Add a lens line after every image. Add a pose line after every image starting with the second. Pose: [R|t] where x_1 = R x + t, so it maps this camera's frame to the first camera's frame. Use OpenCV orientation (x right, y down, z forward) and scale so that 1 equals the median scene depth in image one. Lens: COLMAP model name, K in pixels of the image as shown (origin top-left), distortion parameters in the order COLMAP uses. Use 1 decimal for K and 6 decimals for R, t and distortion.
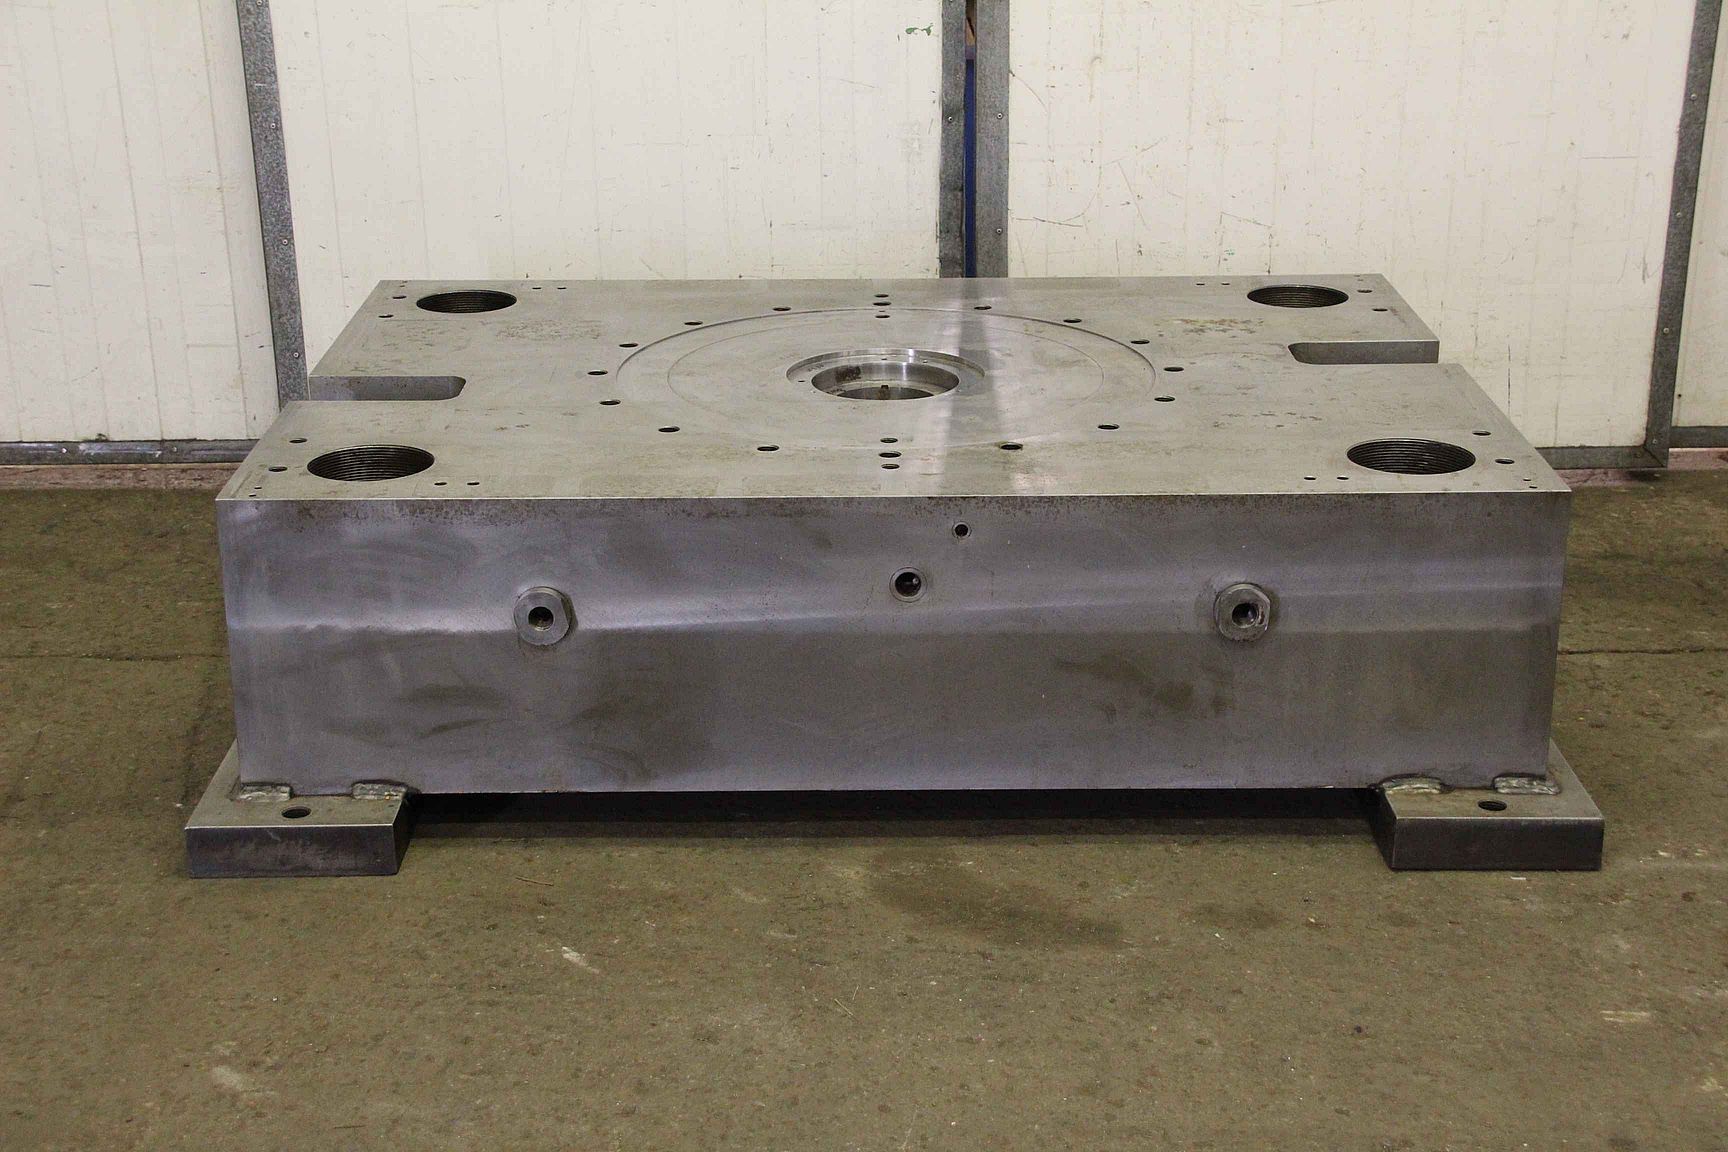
lens RADIAL K [[2618.7, 0, 859.2], [0, 2618.7, 567.7], [0, 0, 1]] dist [0.166034, 0.000000]
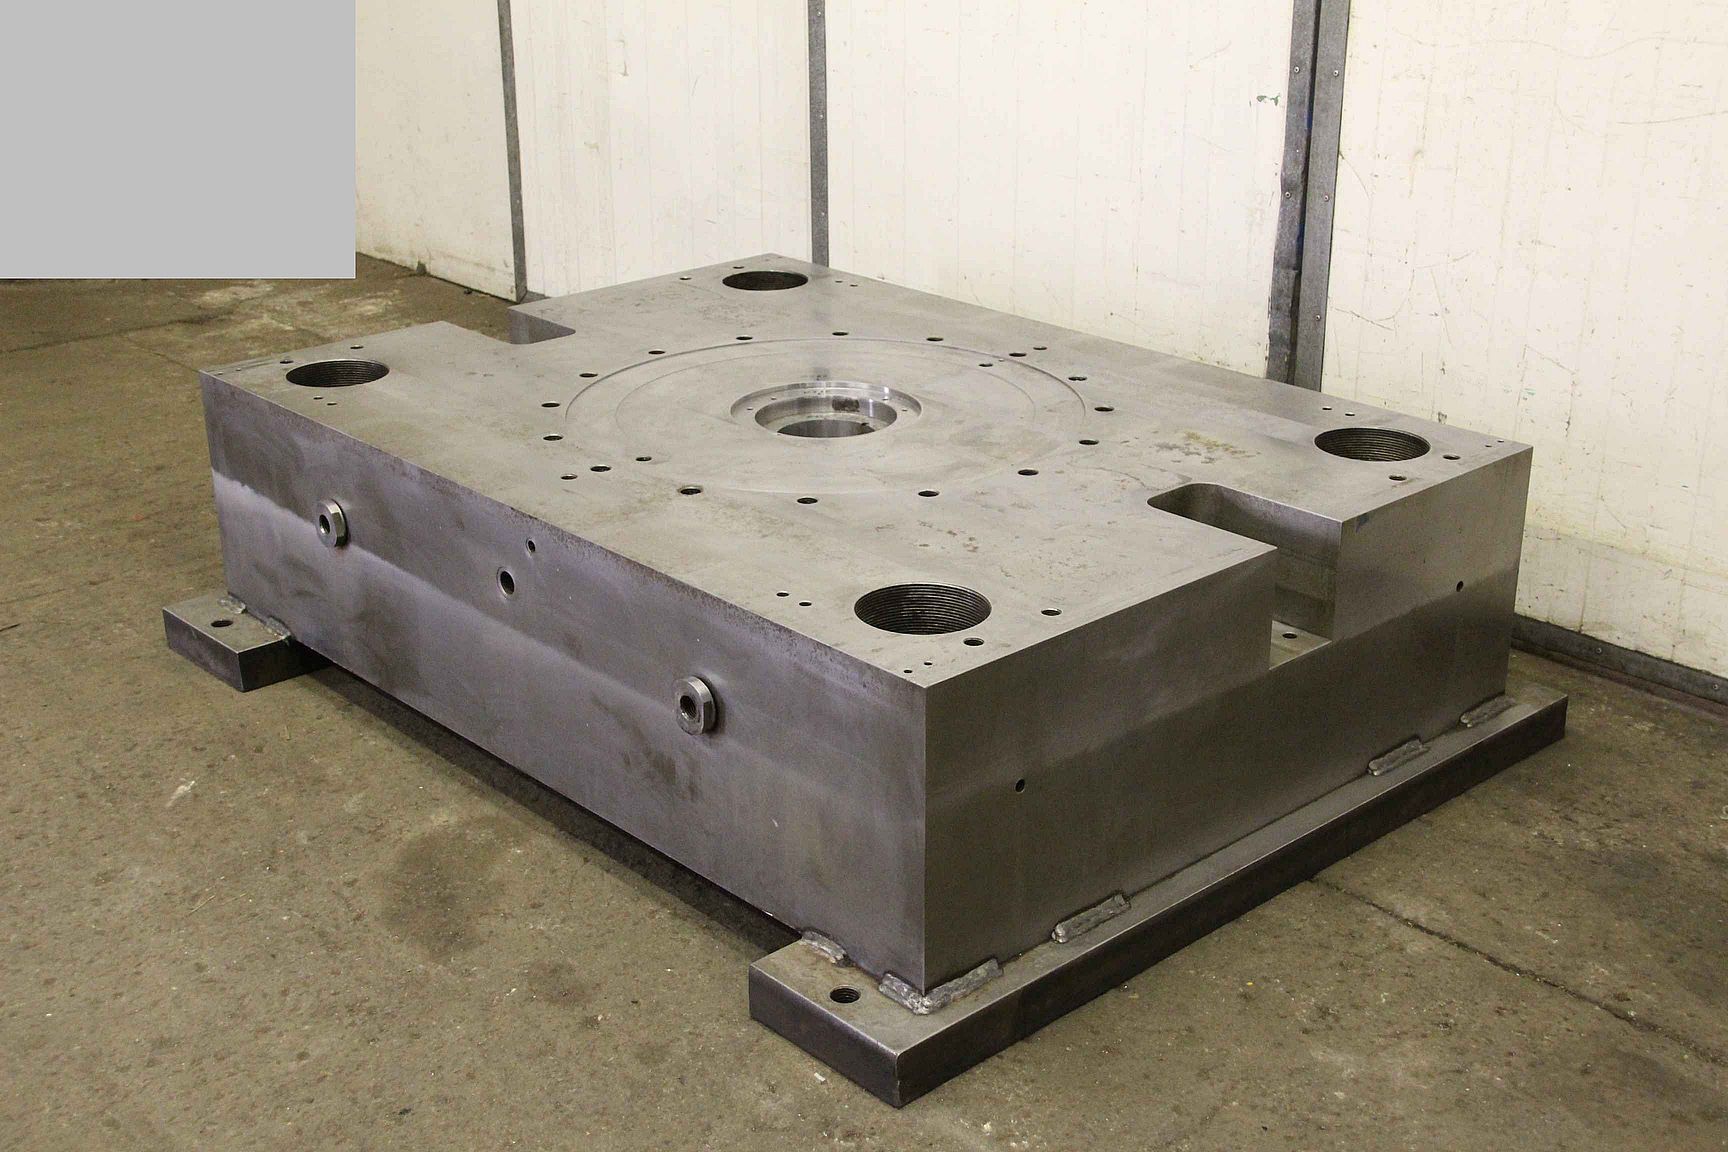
lens RADIAL K [[2144.7, 0, 866.5], [0, 2144.7, 583.4], [0, 0, 1]] dist [0.096801, 0.000000]
pose [[0.671099, 0.276031, -0.688064, 0.627116], [-0.241461, 0.958877, 0.149166, -0.138990], [0.700944, 0.066036, 0.710153, 0.410369]]
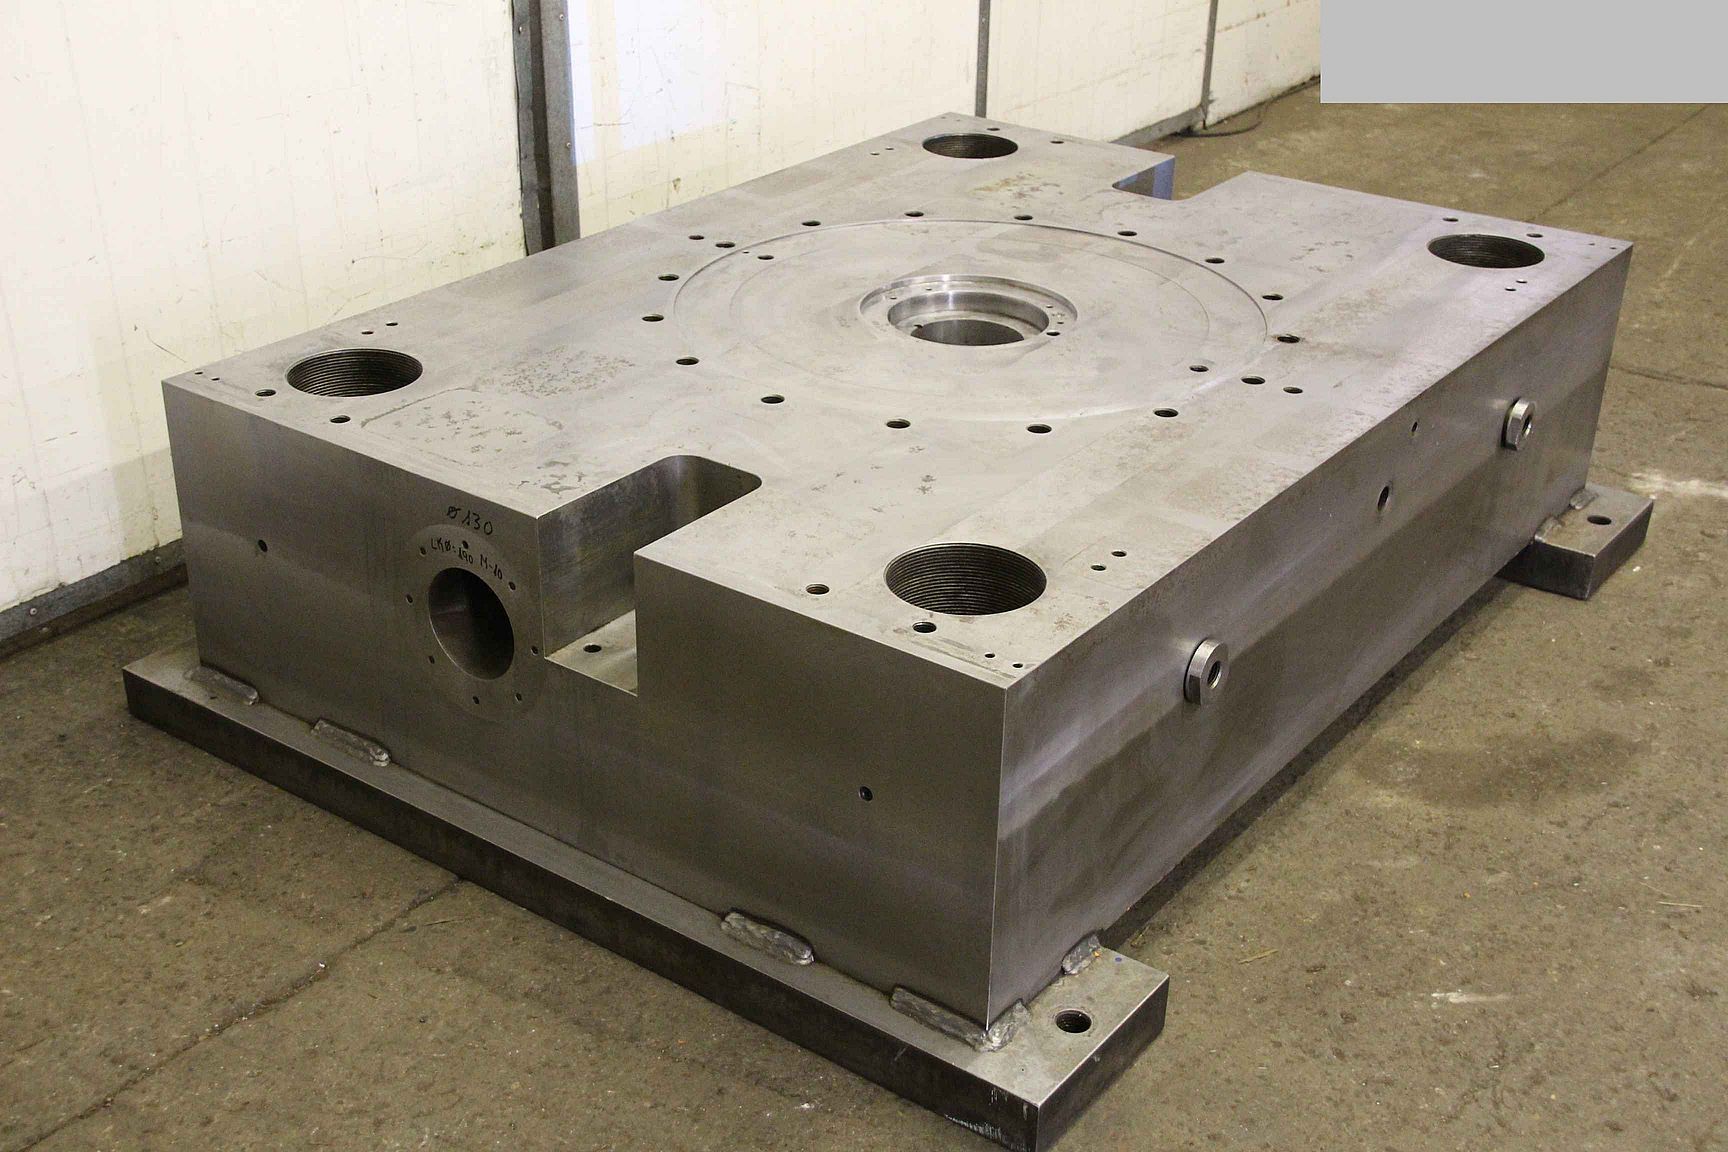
lens RADIAL K [[2144.7, 0, 866.9], [0, 2144.7, 574.8], [0, 0, 1]] dist [0.096801, 0.000000]
pose [[0.595737, -0.344777, 0.725414, -0.587074], [0.244754, 0.938151, 0.244886, -0.179802], [-0.764979, 0.031661, 0.643277, 0.549073]]
